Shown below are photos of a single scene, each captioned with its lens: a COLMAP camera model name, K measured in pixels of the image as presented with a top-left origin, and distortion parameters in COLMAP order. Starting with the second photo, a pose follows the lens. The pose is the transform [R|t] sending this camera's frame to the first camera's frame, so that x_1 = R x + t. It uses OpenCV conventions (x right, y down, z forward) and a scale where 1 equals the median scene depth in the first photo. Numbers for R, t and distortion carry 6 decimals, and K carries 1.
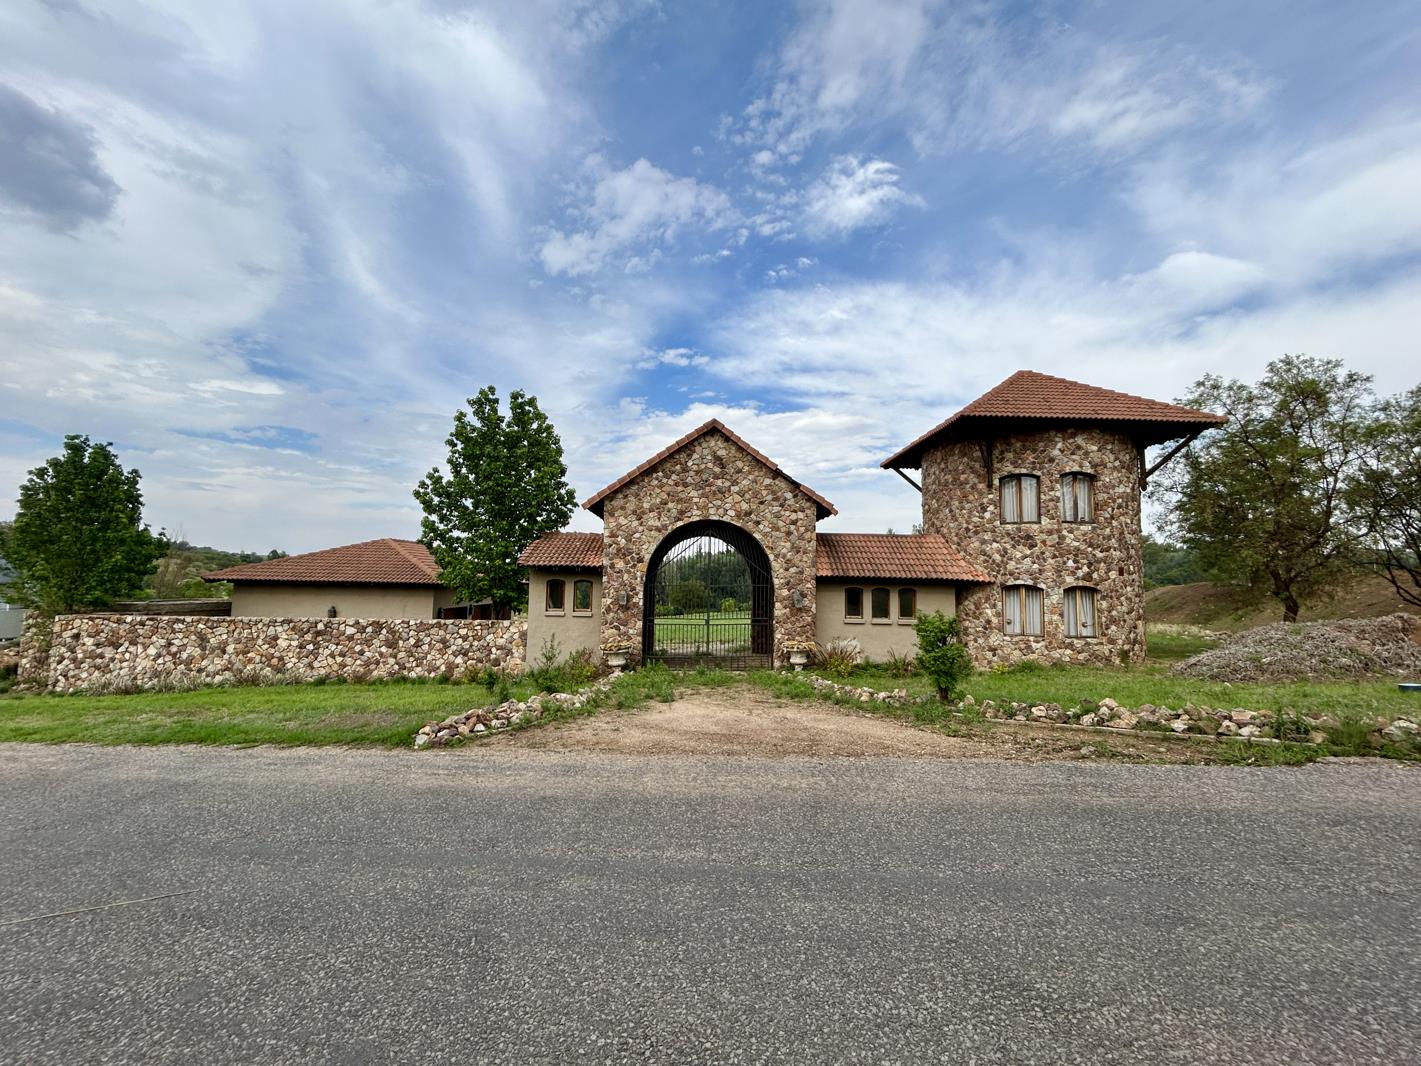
lens RADIAL K [[586.7, 0, 716.1], [0, 586.7, 532.5], [0, 0, 1]] dist [-0.001575, 0.000342]
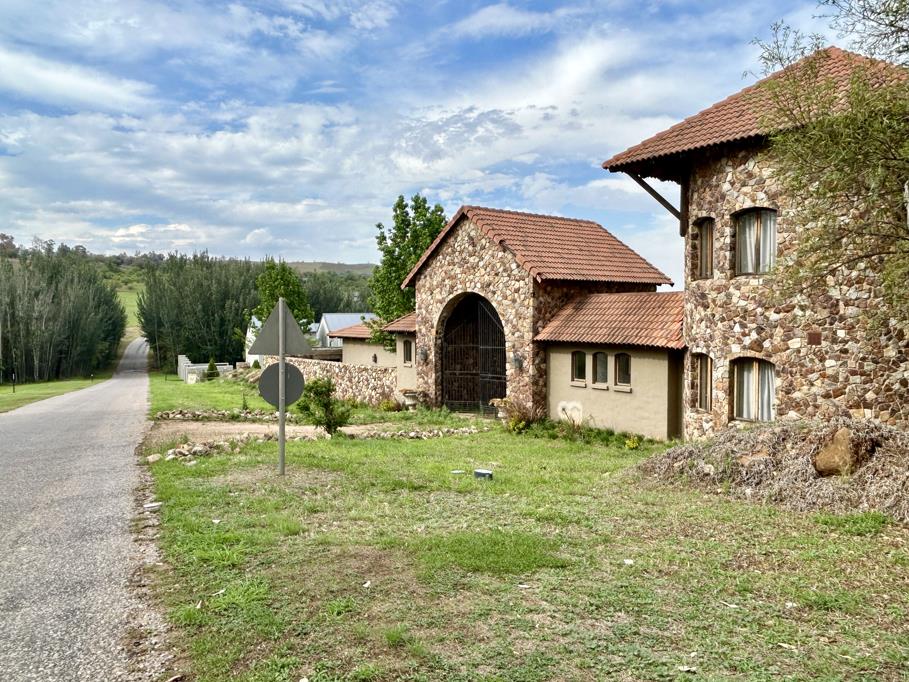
lens RADIAL K [[694.2, 0, 456.8], [0, 694.2, 345.2], [0, 0, 1]] dist [0.028559, 0.003444]
pose [[0.597956, 0.017101, -0.801346, 1.104376], [0.080827, 0.993390, 0.081511, -0.030863], [0.797443, -0.113510, 0.592621, 0.136434]]
